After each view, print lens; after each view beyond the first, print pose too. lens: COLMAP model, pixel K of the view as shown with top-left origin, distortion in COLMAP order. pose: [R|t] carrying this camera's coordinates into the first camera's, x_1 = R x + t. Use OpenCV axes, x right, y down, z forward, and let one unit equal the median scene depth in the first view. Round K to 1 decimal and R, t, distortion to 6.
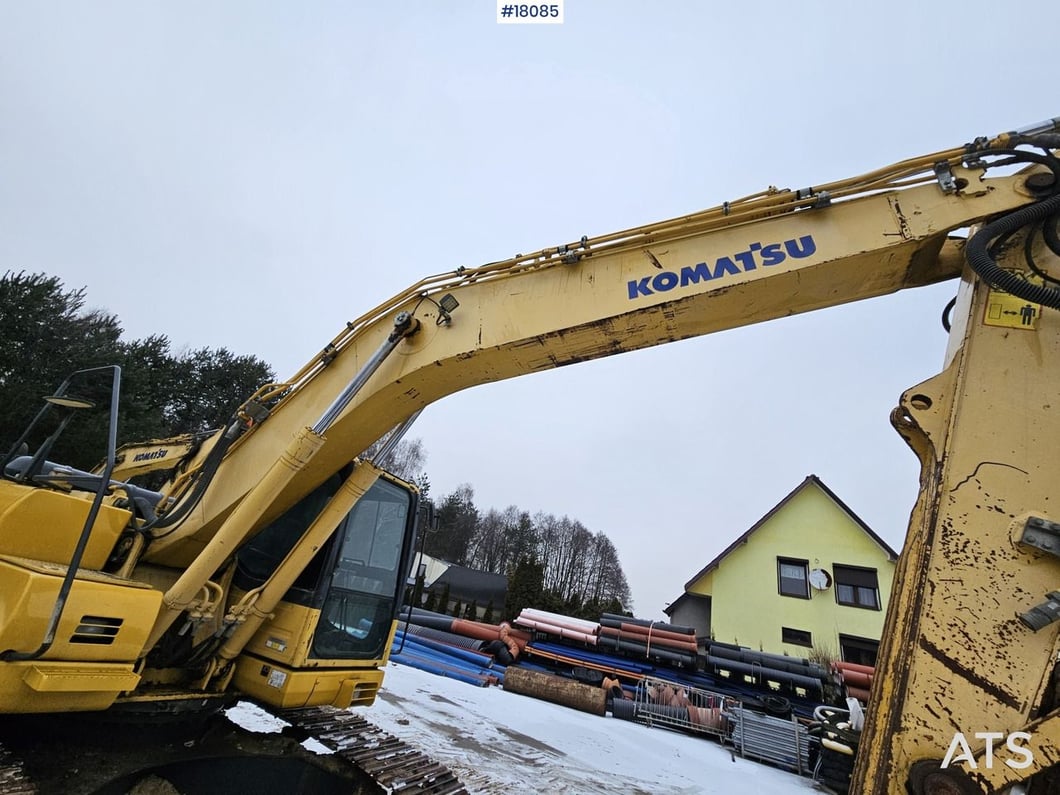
lens RADIAL K [[435.0, 0, 532.5], [0, 435.0, 395.2], [0, 0, 1]] dist [-0.003768, 0.001680]
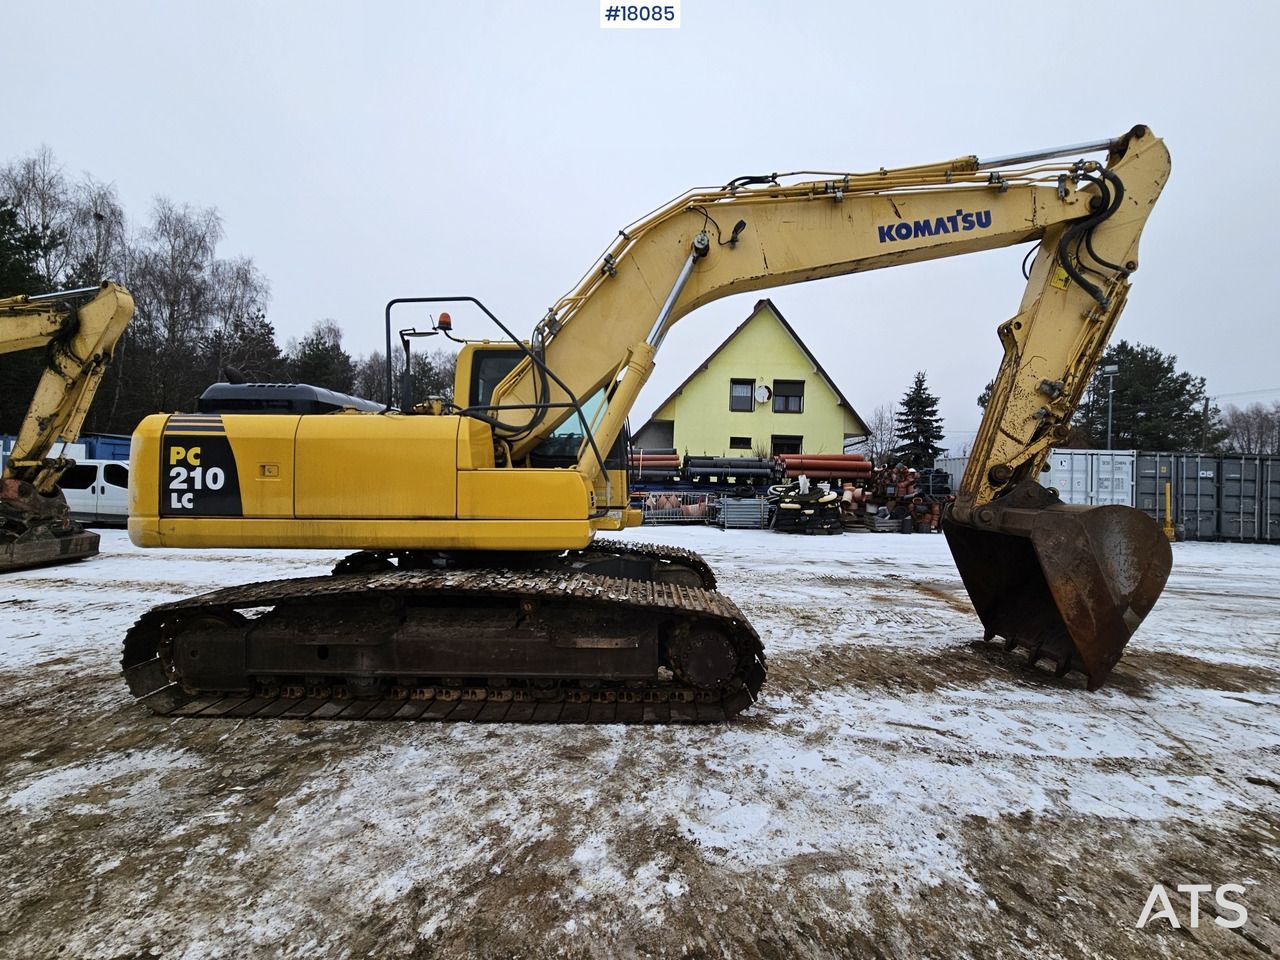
lens RADIAL K [[525.3, 0, 644.1], [0, 525.3, 477.6], [0, 0, 1]] dist [-0.003768, 0.001680]
pose [[0.909028, -0.175256, 0.378092, -0.325539], [-0.035855, 0.871016, 0.489945, -0.092362], [-0.415190, -0.458930, 0.785494, -0.103985]]
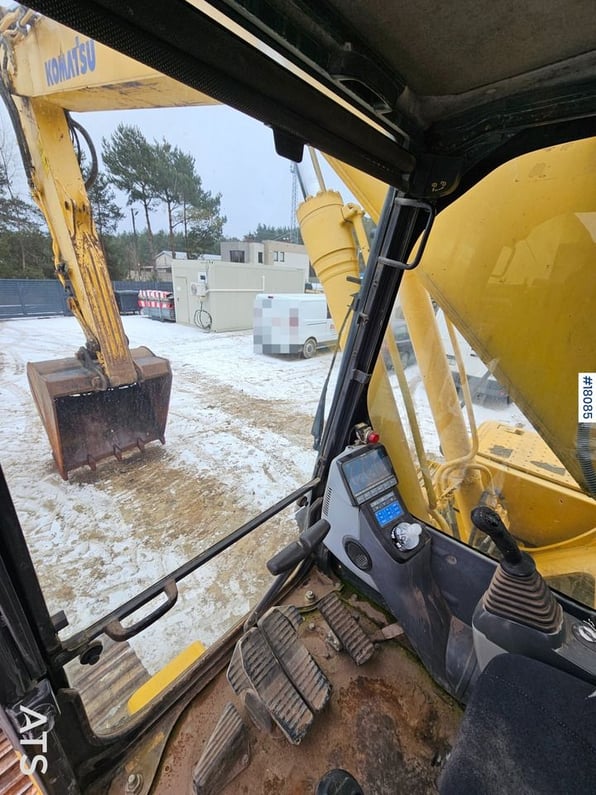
lens RADIAL K [[326.3, 0, 299.1], [0, 326.3, 401.5], [0, 0, 1]] dist [-0.003768, 0.001680]
pose [[-0.923895, -0.324650, 0.202534, -0.156289], [-0.337640, 0.940722, -0.032283, 0.119698], [-0.180047, -0.098209, -0.978743, 0.428554]]
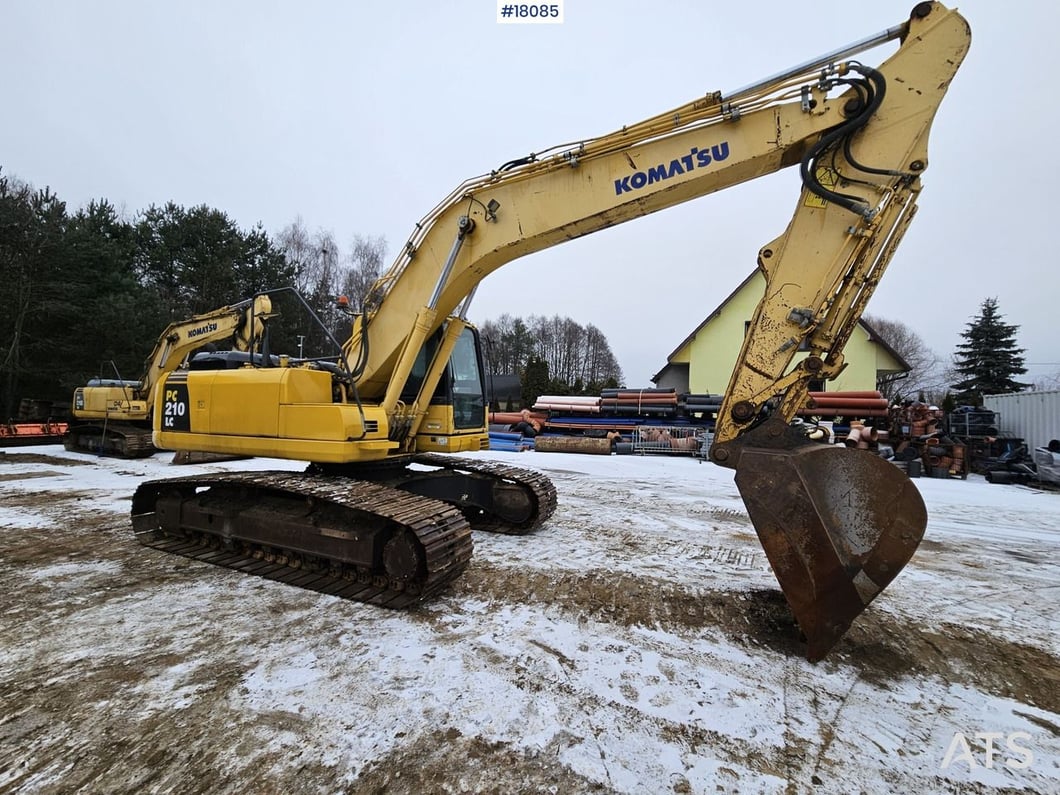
lens RADIAL K [[435.0, 0, 532.9], [0, 435.0, 395.2], [0, 0, 1]] dist [-0.003768, 0.001680]
pose [[0.986301, -0.164897, -0.004353, -0.047184], [0.150681, 0.889905, 0.430539, -0.074978], [-0.067121, -0.425297, 0.902561, -0.176558]]
